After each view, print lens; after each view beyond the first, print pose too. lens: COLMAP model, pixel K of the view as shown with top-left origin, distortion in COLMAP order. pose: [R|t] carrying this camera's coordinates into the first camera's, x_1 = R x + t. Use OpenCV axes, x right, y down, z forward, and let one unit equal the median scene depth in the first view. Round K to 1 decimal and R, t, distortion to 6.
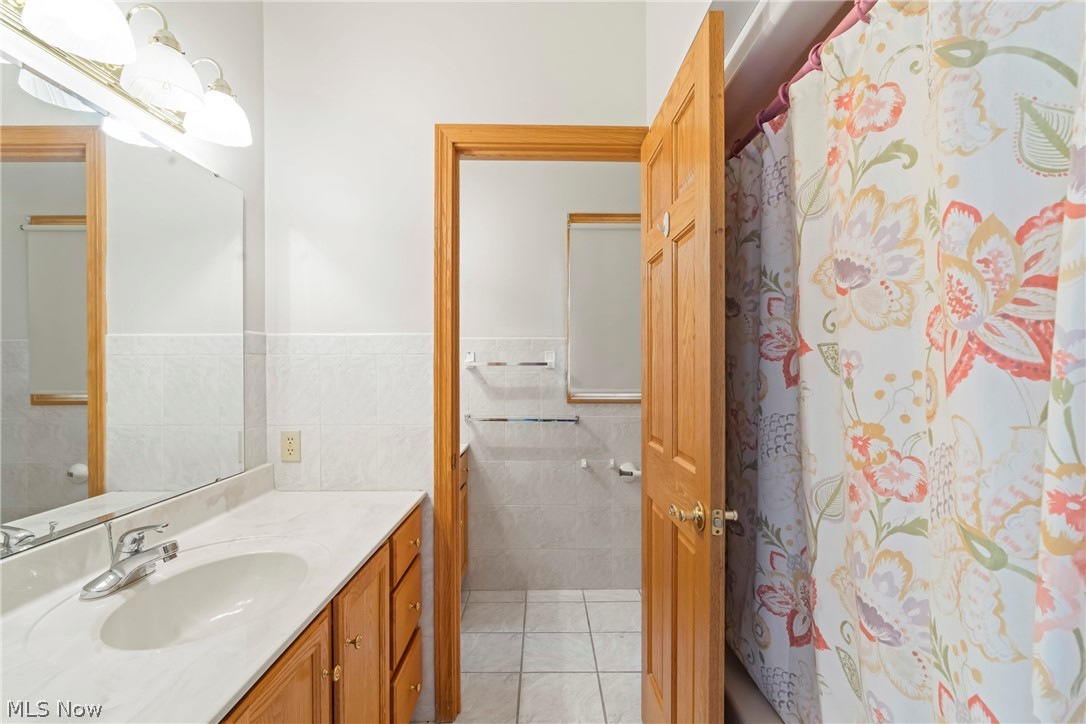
lens RADIAL K [[515.8, 0, 544.7], [0, 515.8, 360.2], [0, 0, 1]] dist [-0.015117, 0.007140]
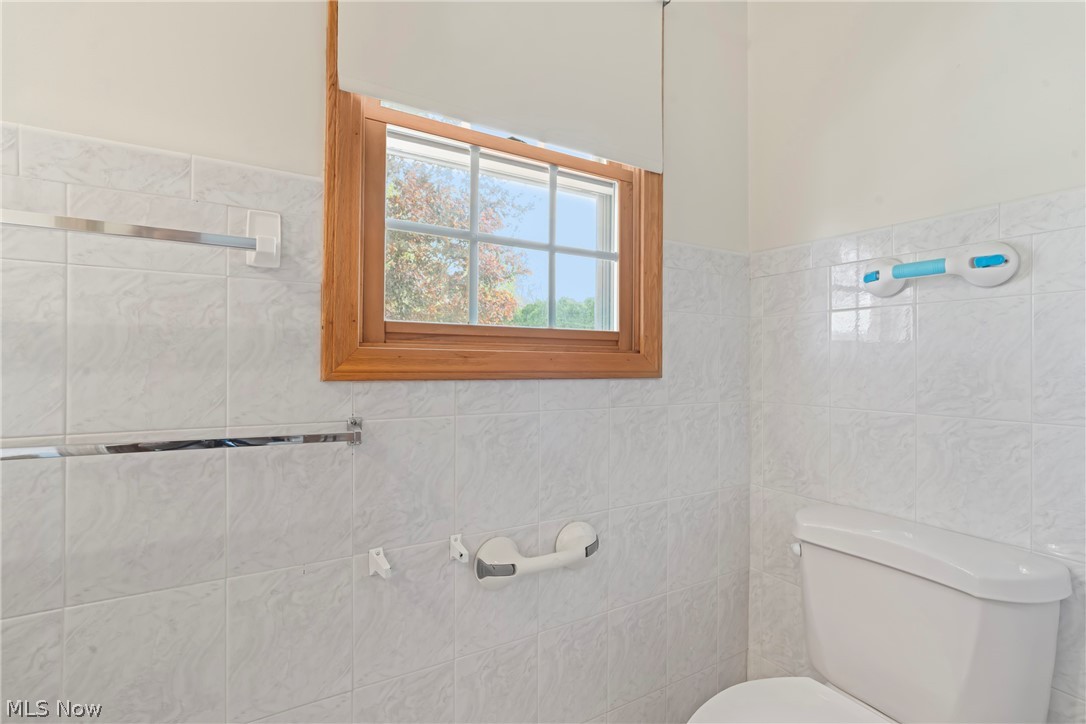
lens RADIAL K [[515.8, 0, 543.5], [0, 515.8, 363.4], [0, 0, 1]] dist [-0.015117, 0.007140]
pose [[0.856868, 0.005989, 0.515501, -0.003819], [-0.004815, 0.999982, -0.003614, 0.072424], [-0.515513, 0.000614, 0.856881, 0.657523]]
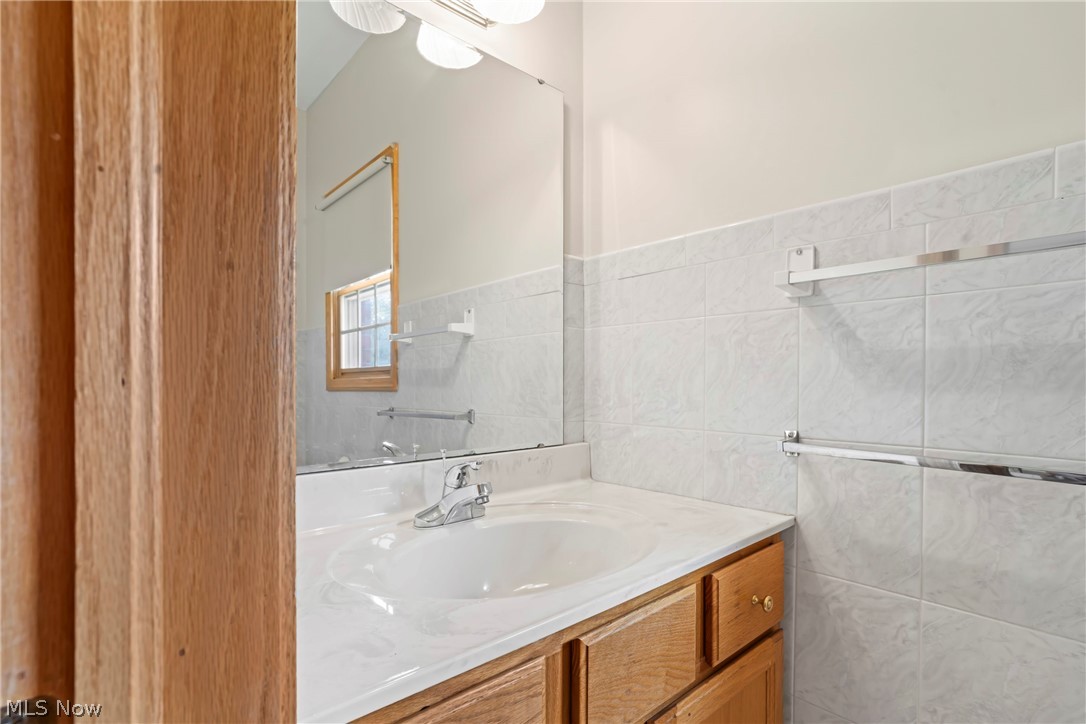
lens RADIAL K [[515.8, 0, 569.4], [0, 515.8, 388.3], [0, 0, 1]] dist [-0.015117, 0.007140]
pose [[0.676432, 0.013811, -0.736376, 0.000658], [-0.006200, 0.999896, 0.013058, 0.072418], [0.736479, -0.004267, 0.676447, 0.657583]]
